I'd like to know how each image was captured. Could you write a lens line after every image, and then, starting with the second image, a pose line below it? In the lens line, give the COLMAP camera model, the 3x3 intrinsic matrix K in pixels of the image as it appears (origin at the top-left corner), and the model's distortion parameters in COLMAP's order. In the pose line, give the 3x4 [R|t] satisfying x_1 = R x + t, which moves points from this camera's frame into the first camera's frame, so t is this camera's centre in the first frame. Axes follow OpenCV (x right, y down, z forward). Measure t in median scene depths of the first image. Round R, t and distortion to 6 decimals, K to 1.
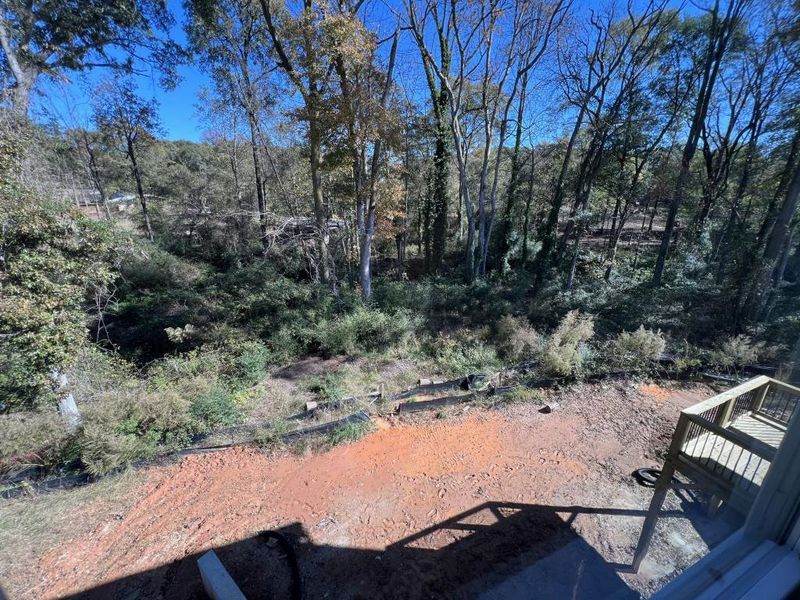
lens RADIAL K [[321.6, 0, 398.8], [0, 321.6, 298.2], [0, 0, 1]] dist [-0.007016, 0.000872]
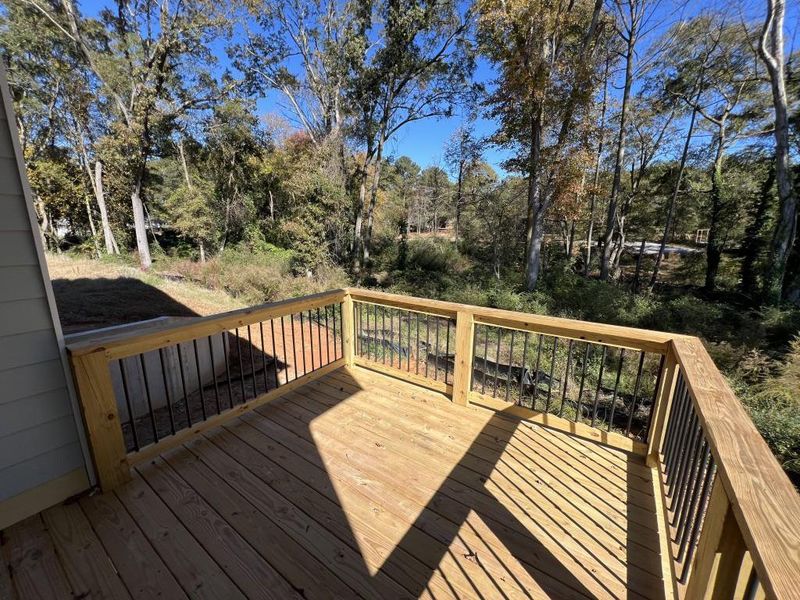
lens RADIAL K [[321.6, 0, 397.0], [0, 321.6, 297.7], [0, 0, 1]] dist [-0.007016, 0.000872]
pose [[0.523035, 0.180155, -0.833054, 0.654660], [-0.271786, 0.961634, 0.037319, 0.144400], [0.807816, 0.206893, 0.551932, 0.331766]]
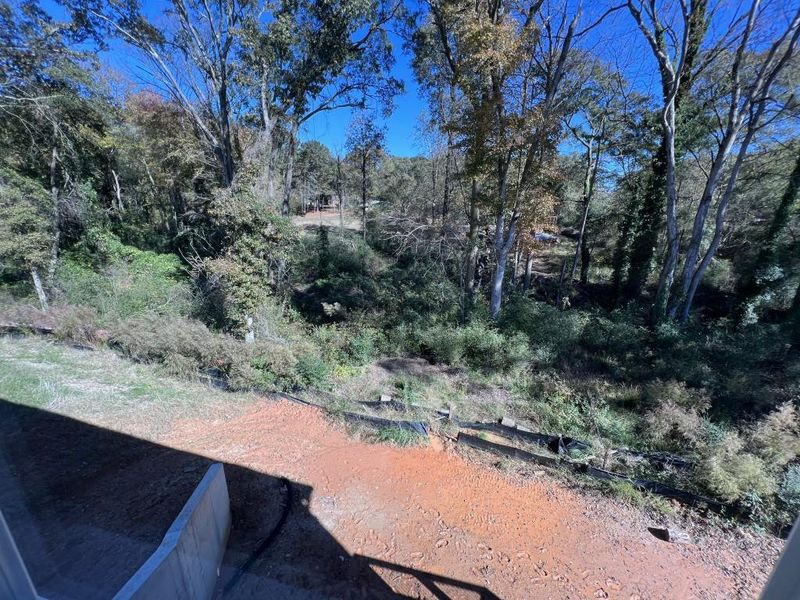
lens RADIAL K [[321.6, 0, 397.9], [0, 321.6, 297.6], [0, 0, 1]] dist [-0.007016, 0.000872]
pose [[0.805854, 0.185237, -0.562393, 0.275418], [-0.200920, 0.978998, 0.034556, -0.036509], [0.556983, 0.085149, 0.826147, 0.106200]]
